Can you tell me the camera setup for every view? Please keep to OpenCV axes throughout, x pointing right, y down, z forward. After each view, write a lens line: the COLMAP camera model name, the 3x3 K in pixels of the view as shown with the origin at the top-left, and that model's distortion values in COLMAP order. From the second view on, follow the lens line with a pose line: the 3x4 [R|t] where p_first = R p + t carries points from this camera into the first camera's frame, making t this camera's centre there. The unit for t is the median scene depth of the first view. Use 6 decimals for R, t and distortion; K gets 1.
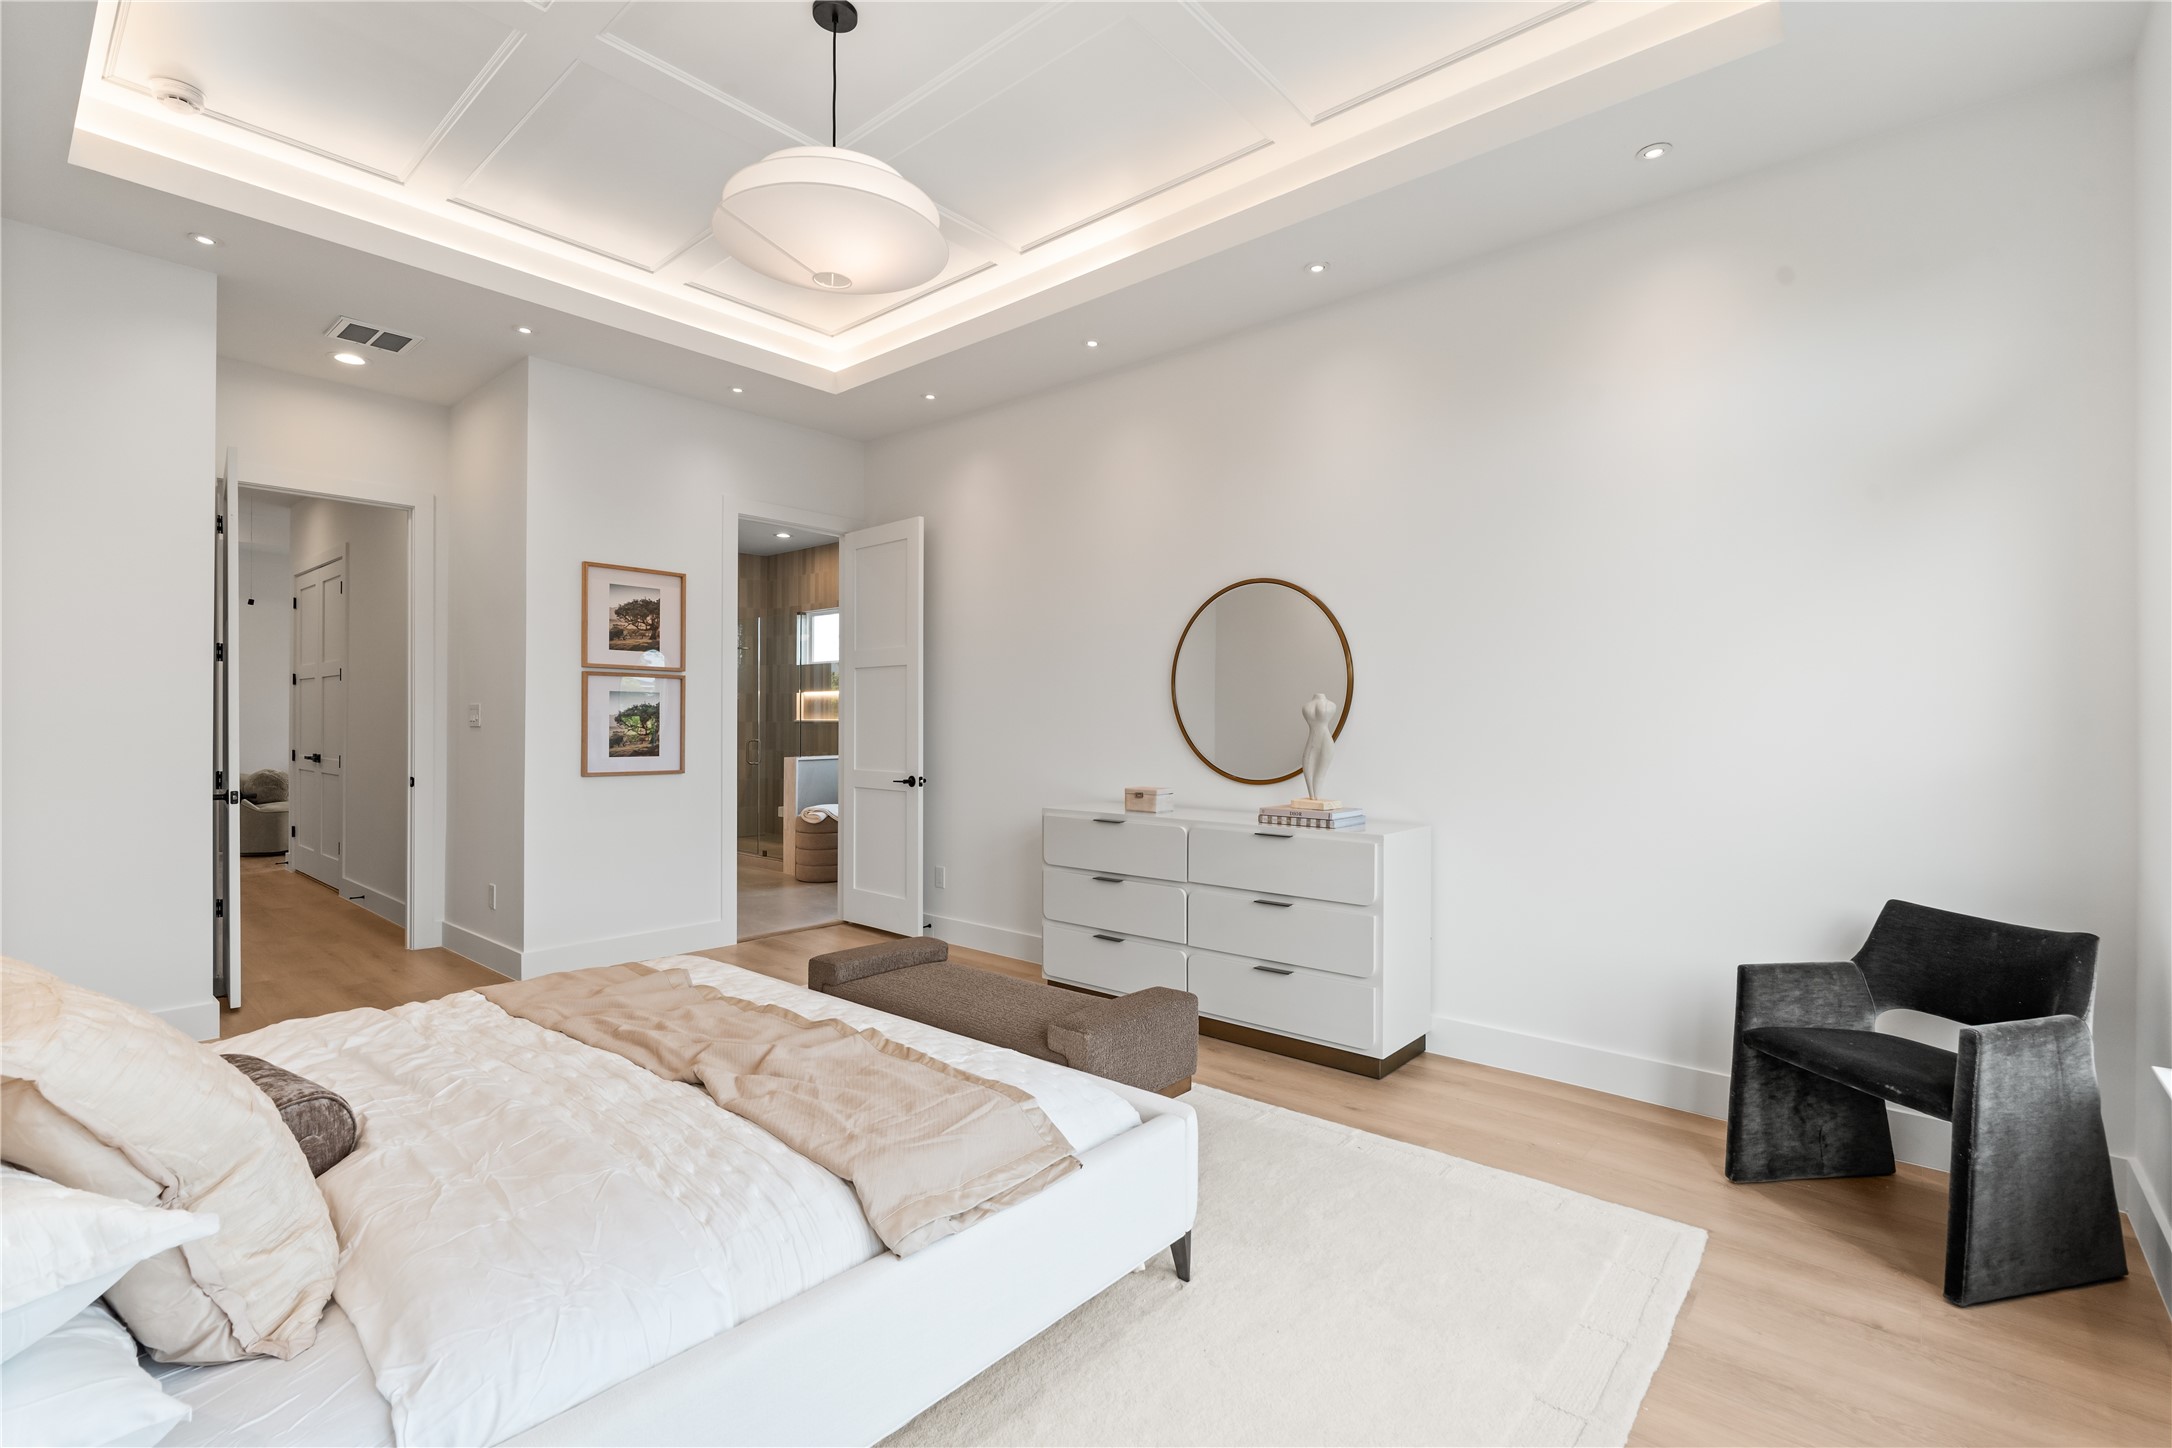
lens RADIAL K [[977.8, 0, 1083.1], [0, 977.8, 729.2], [0, 0, 1]] dist [-0.001771, 0.000739]
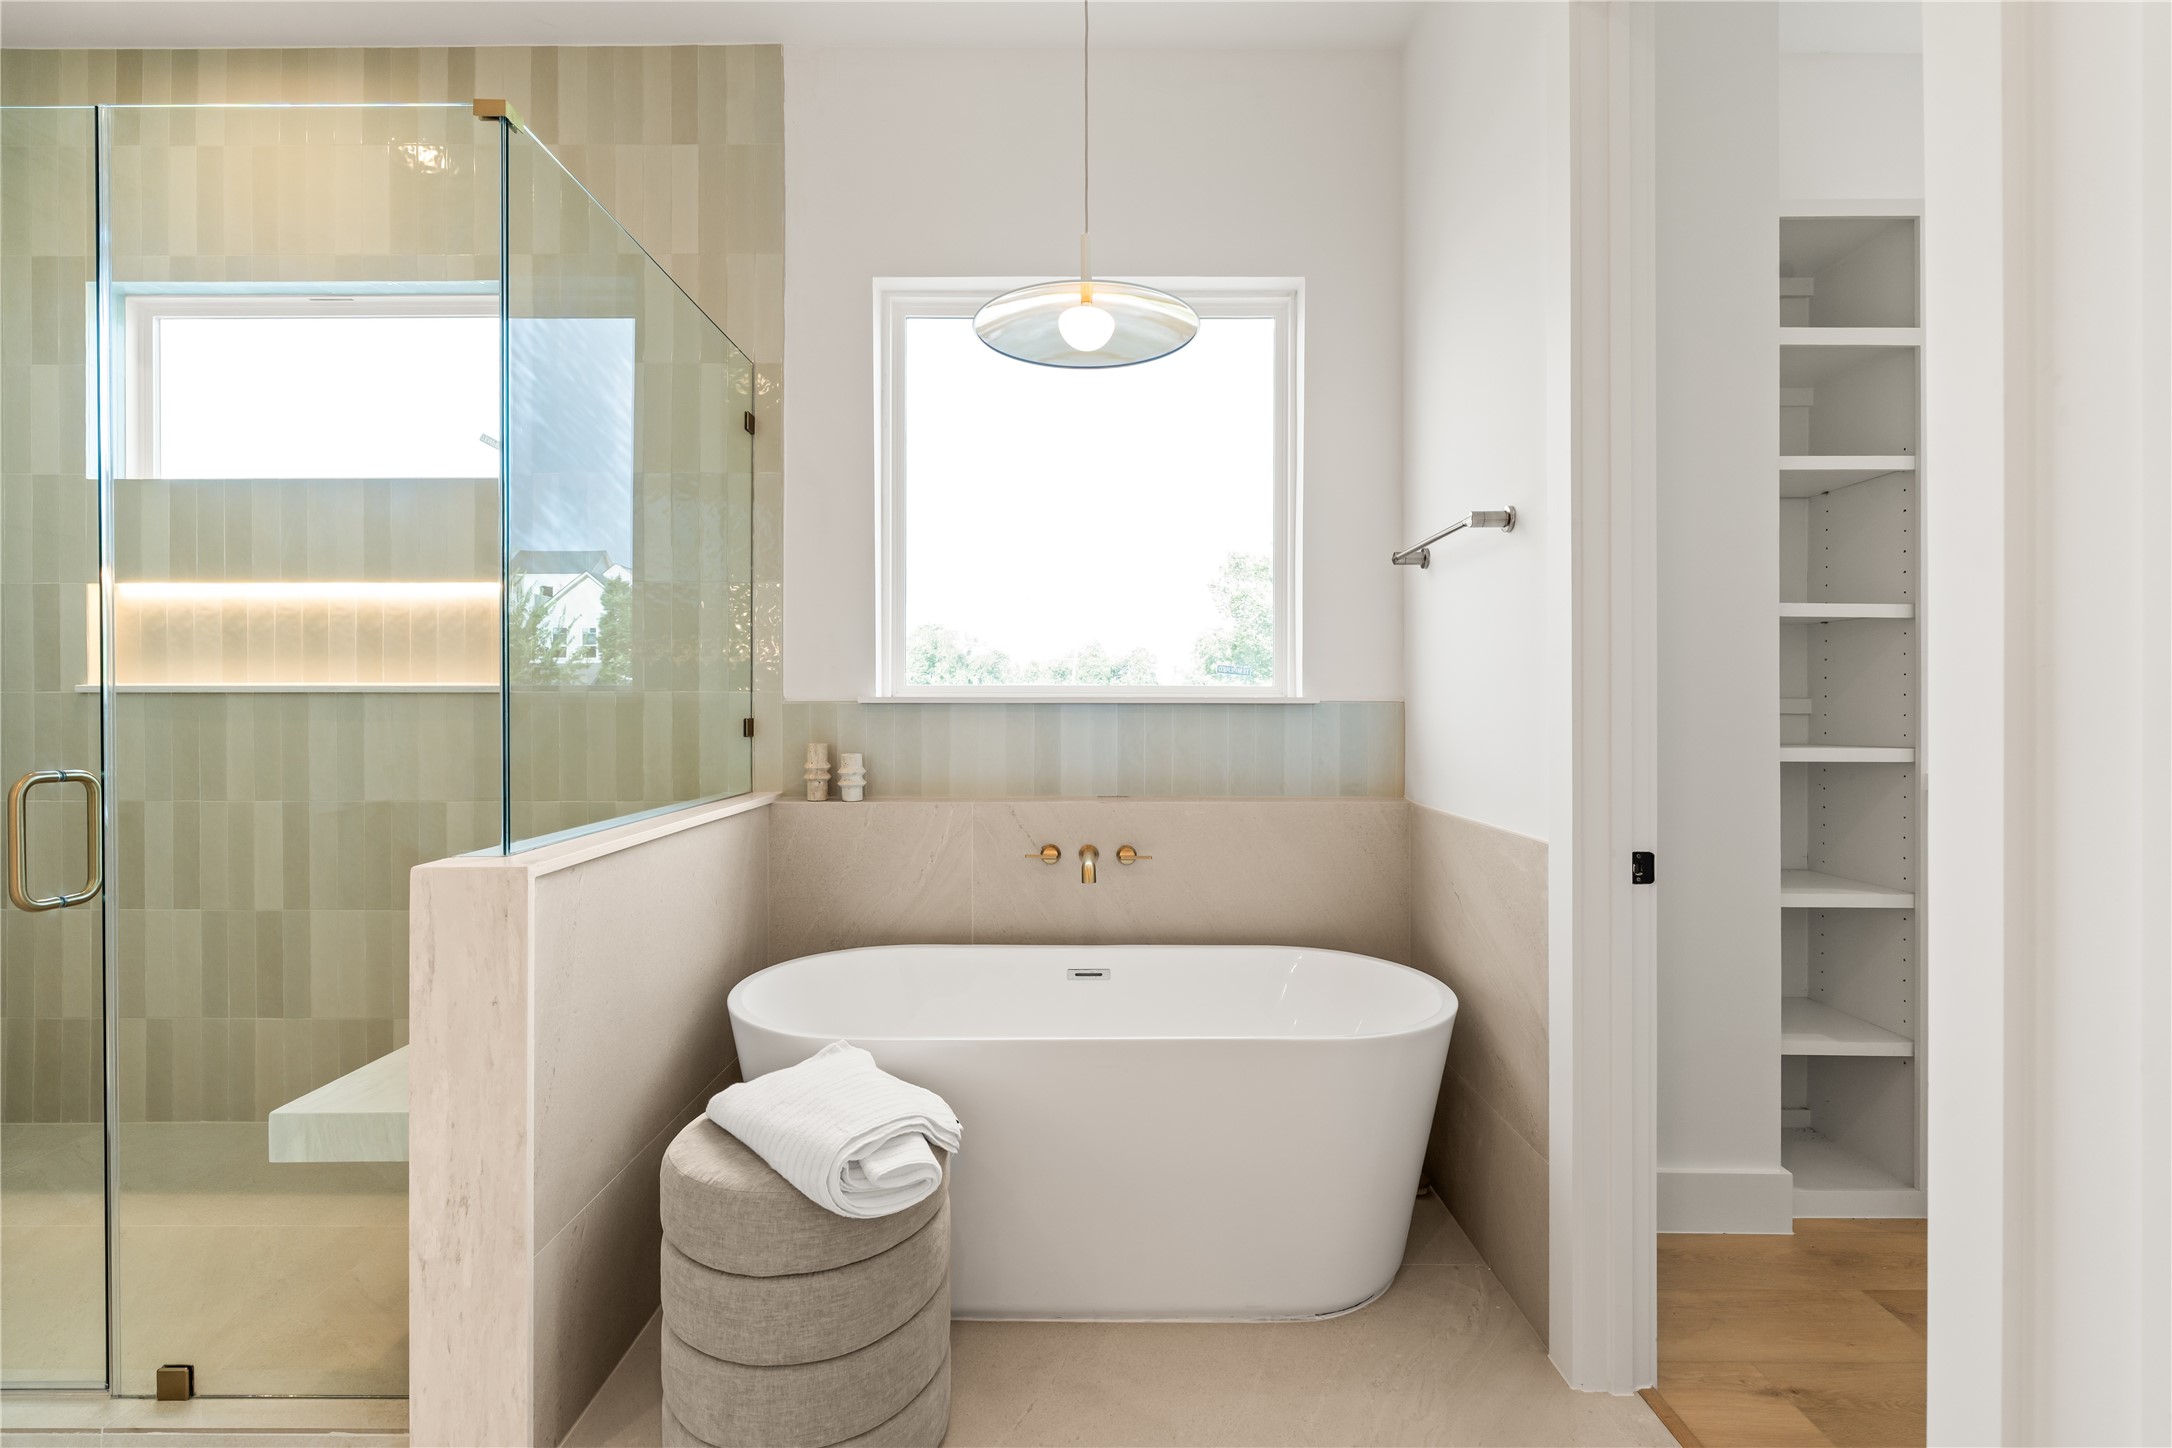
lens RADIAL K [[971.8, 0, 1085.3], [0, 971.8, 728.0], [0, 0, 1]] dist [-0.001764, -0.000310]
pose [[0.754839, -0.008697, 0.655853, -0.262077], [0.002666, 0.999945, 0.010192, 0.000231], [-0.655905, -0.005945, 0.754820, 0.624555]]
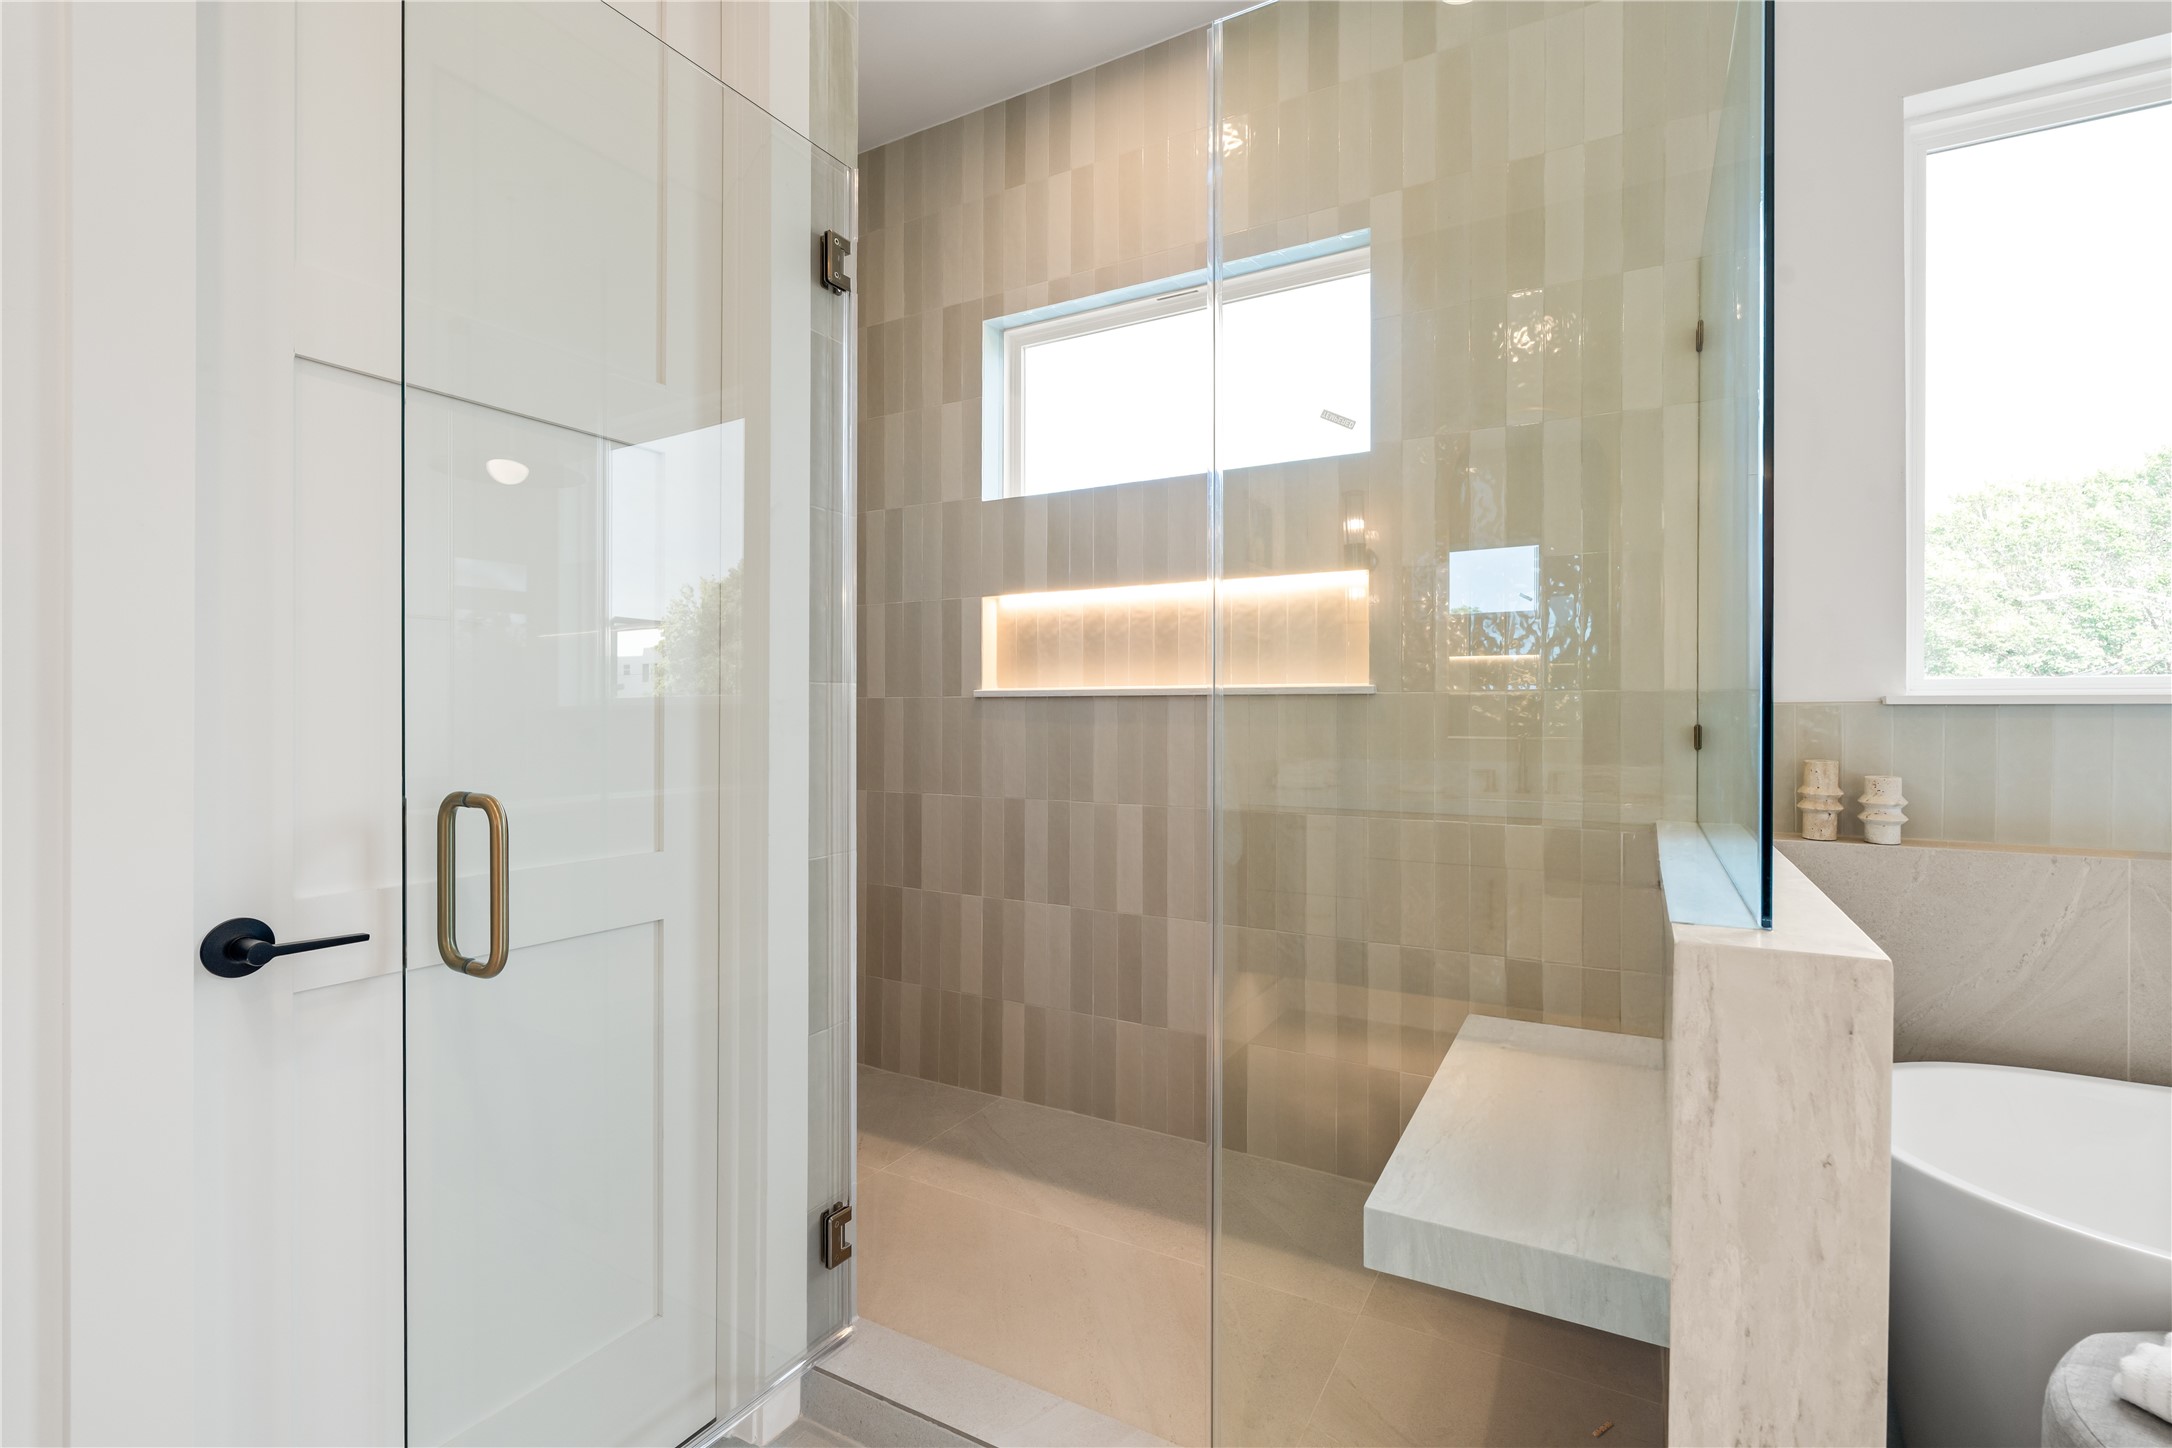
lens RADIAL K [[977.8, 0, 1083.1], [0, 977.8, 729.2], [0, 0, 1]] dist [-0.001771, 0.000739]
pose [[0.979738, 0.001418, 0.200277, -0.322257], [-0.002963, 0.999968, 0.007418, -0.000181], [-0.200260, -0.007861, 0.979711, 0.711303]]
